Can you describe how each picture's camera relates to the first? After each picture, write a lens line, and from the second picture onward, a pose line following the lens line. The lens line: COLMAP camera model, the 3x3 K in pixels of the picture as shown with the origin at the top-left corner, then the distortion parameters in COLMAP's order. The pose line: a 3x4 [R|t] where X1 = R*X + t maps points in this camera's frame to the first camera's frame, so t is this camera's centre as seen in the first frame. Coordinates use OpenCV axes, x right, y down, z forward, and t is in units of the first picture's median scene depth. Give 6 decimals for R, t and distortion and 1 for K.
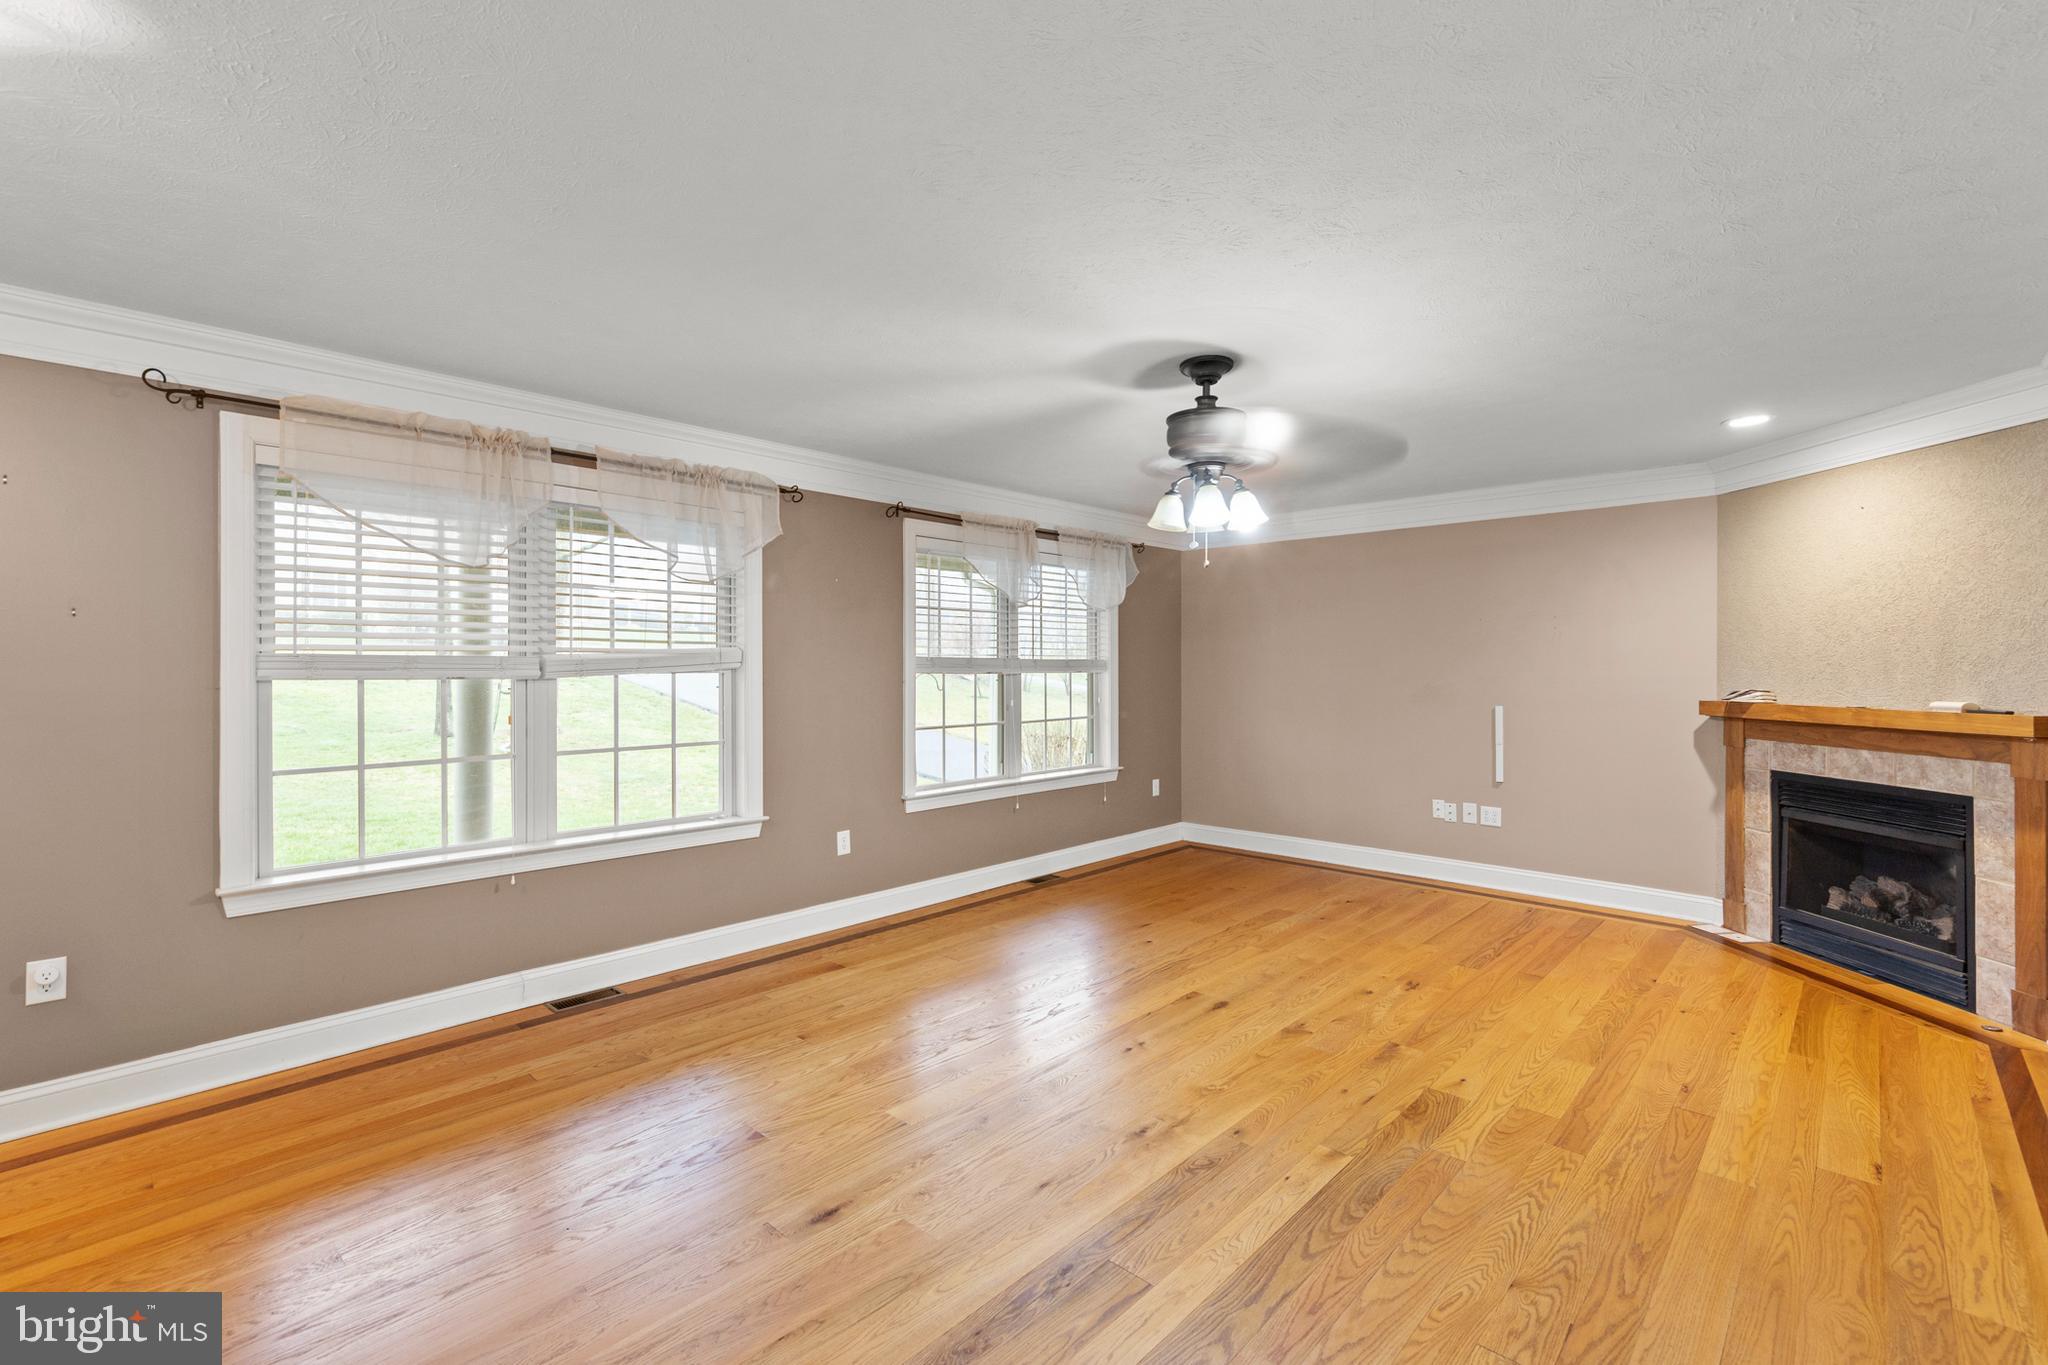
lens RADIAL K [[904.2, 0, 1015.1], [0, 904.2, 664.1], [0, 0, 1]] dist [0.002917, 0.000715]
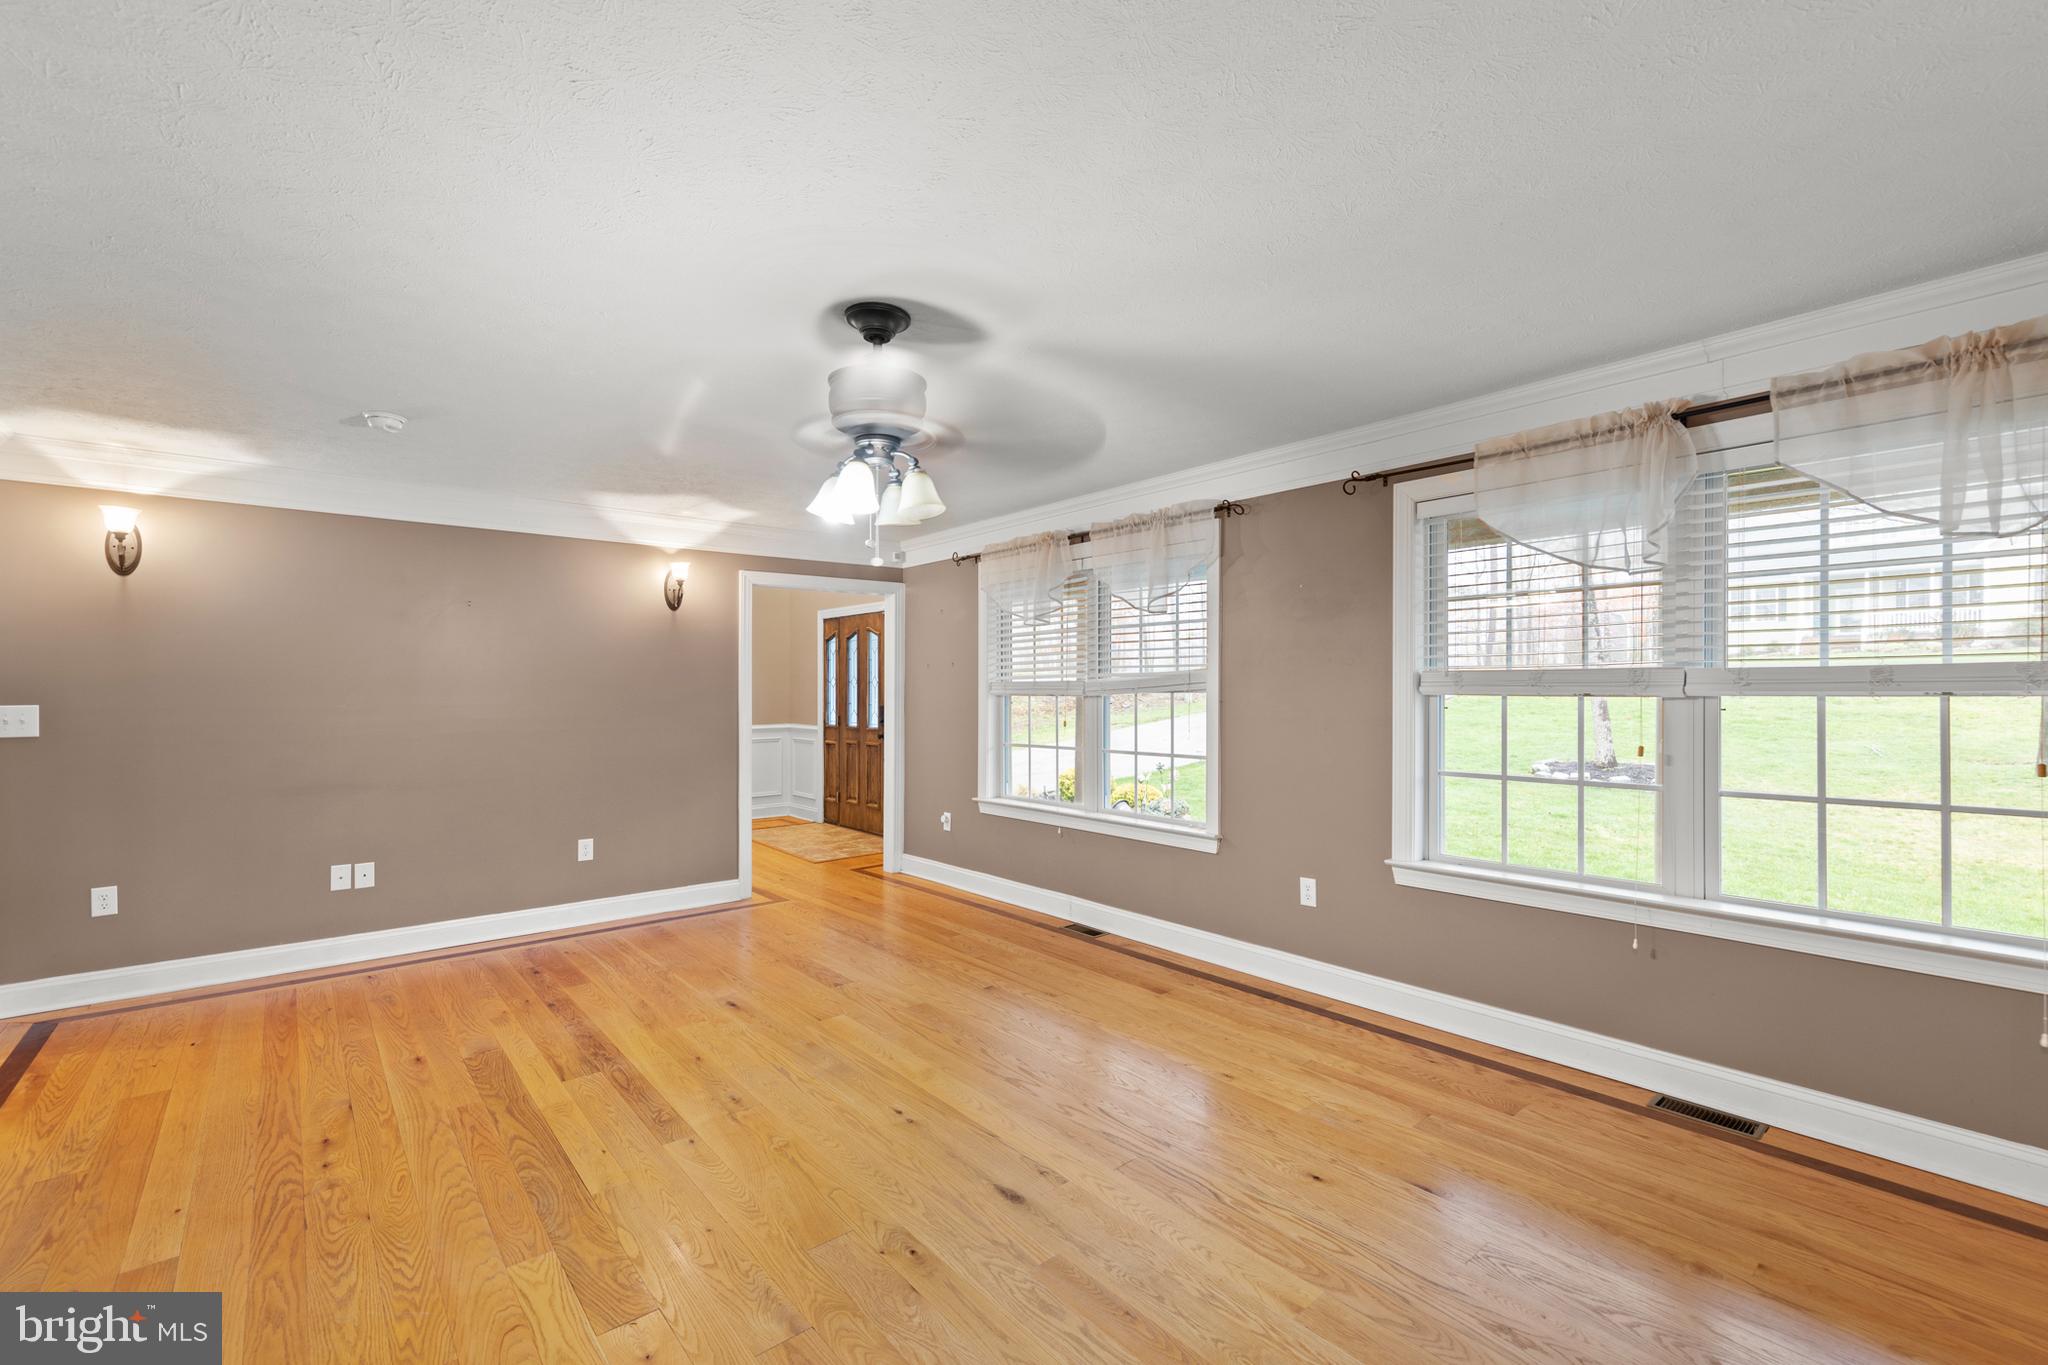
lens RADIAL K [[881.9, 0, 1027.8], [0, 881.9, 684.7], [0, 0, 1]] dist [0.010579, -0.000495]
pose [[-0.115288, -0.002518, -0.993329, 0.882055], [0.010939, 0.999933, -0.003805, 0.002408], [0.993272, -0.011304, -0.115253, 1.098019]]
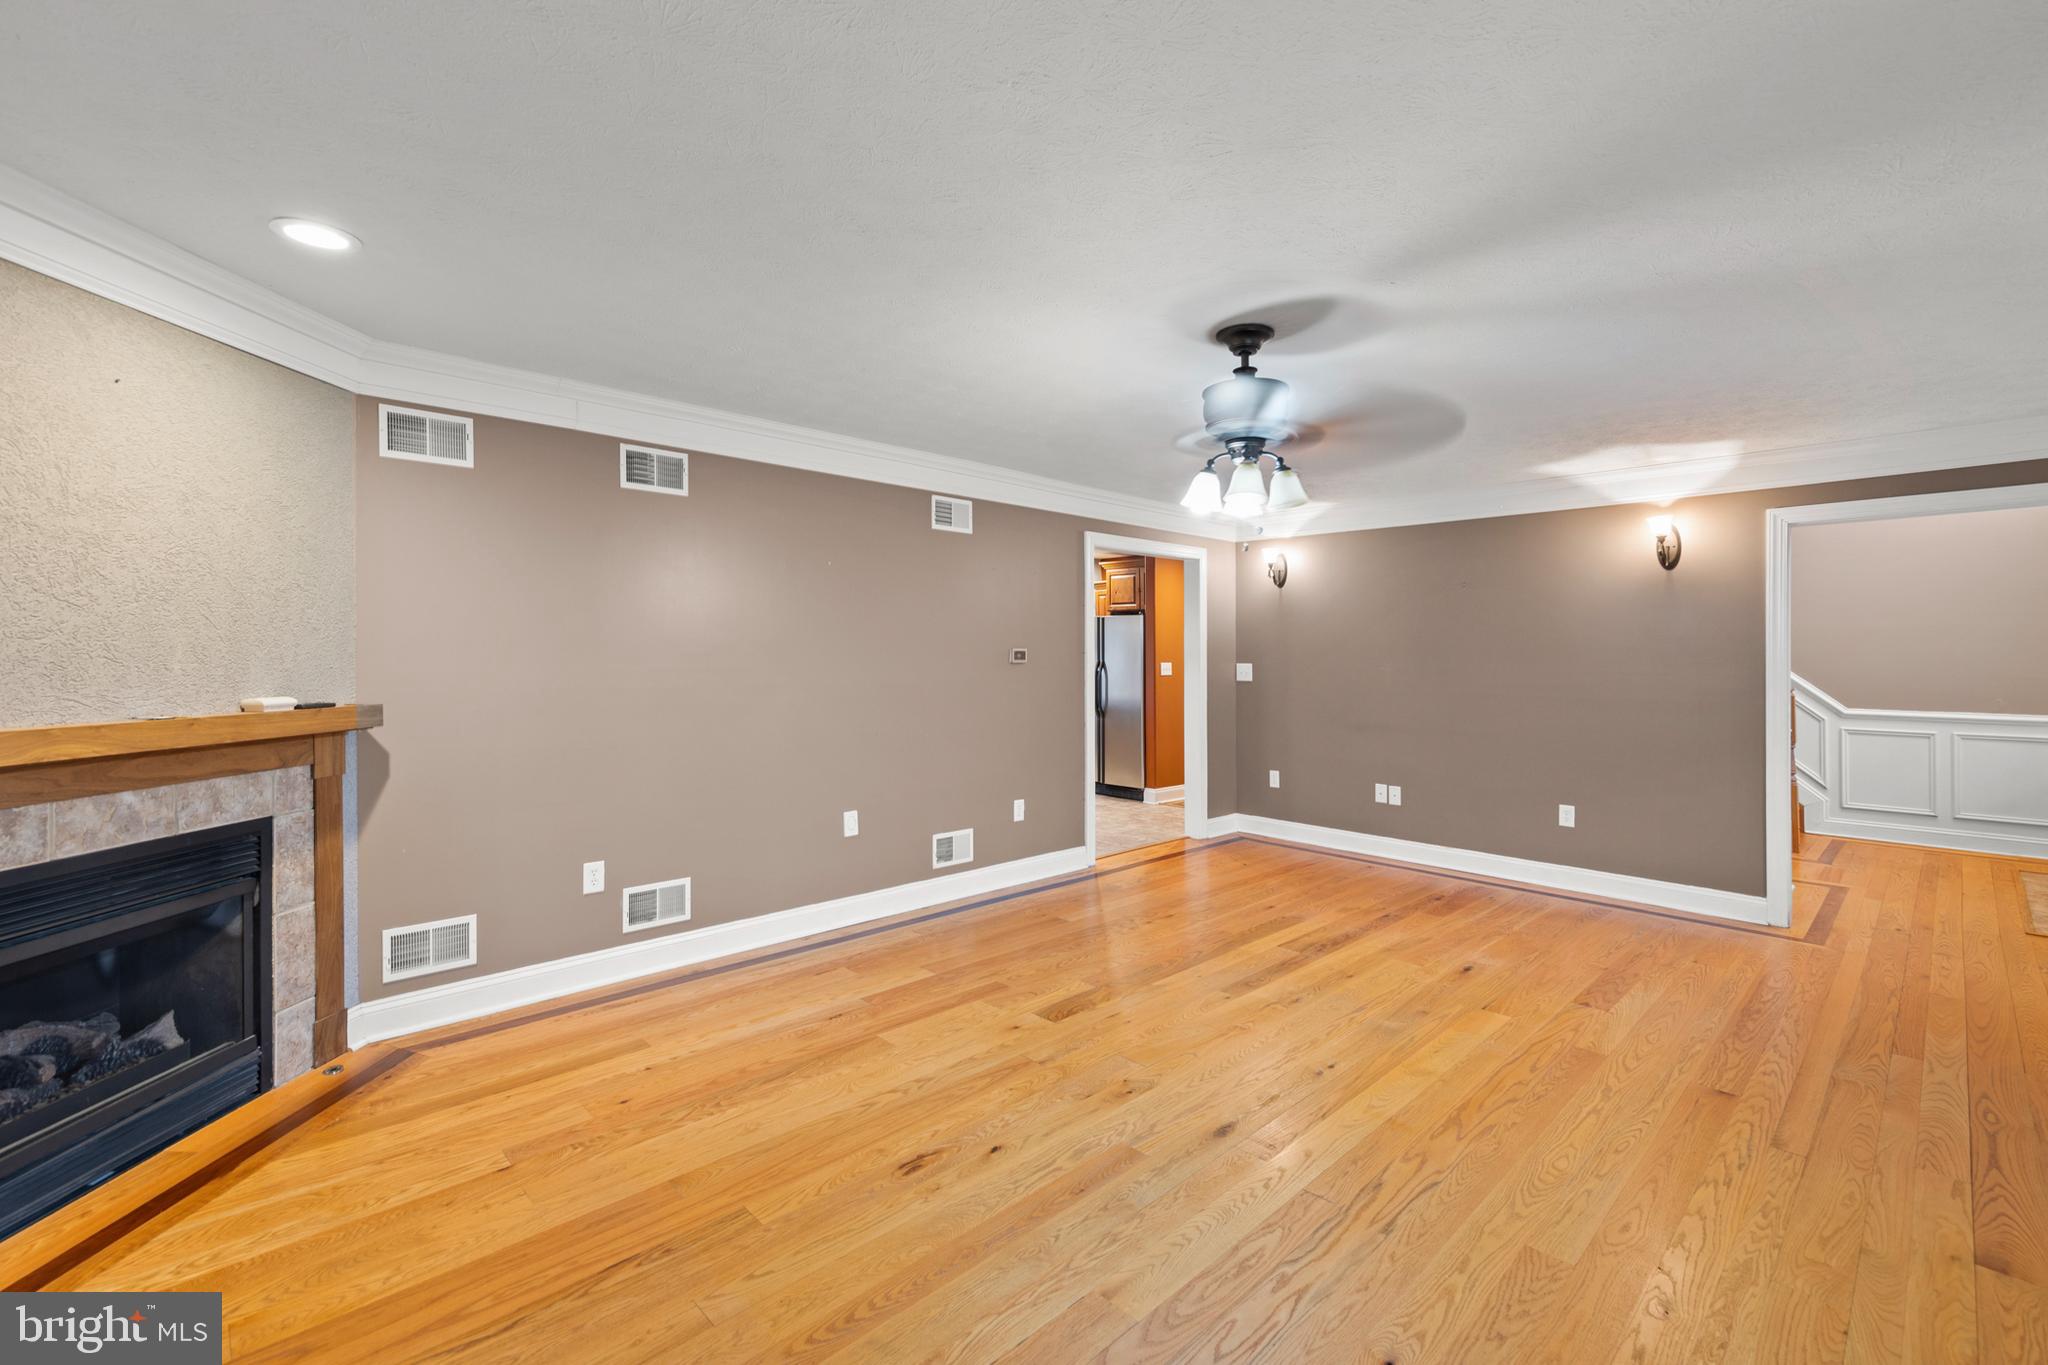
lens RADIAL K [[875.8, 0, 1022.5], [0, 875.8, 648.1], [0, 0, 1]] dist [0.003790, 0.000481]
pose [[-0.998573, -0.004346, 0.053228, 0.355273], [-0.005147, 0.999875, -0.014932, 0.007147], [-0.053157, -0.015185, -0.998471, 1.715406]]
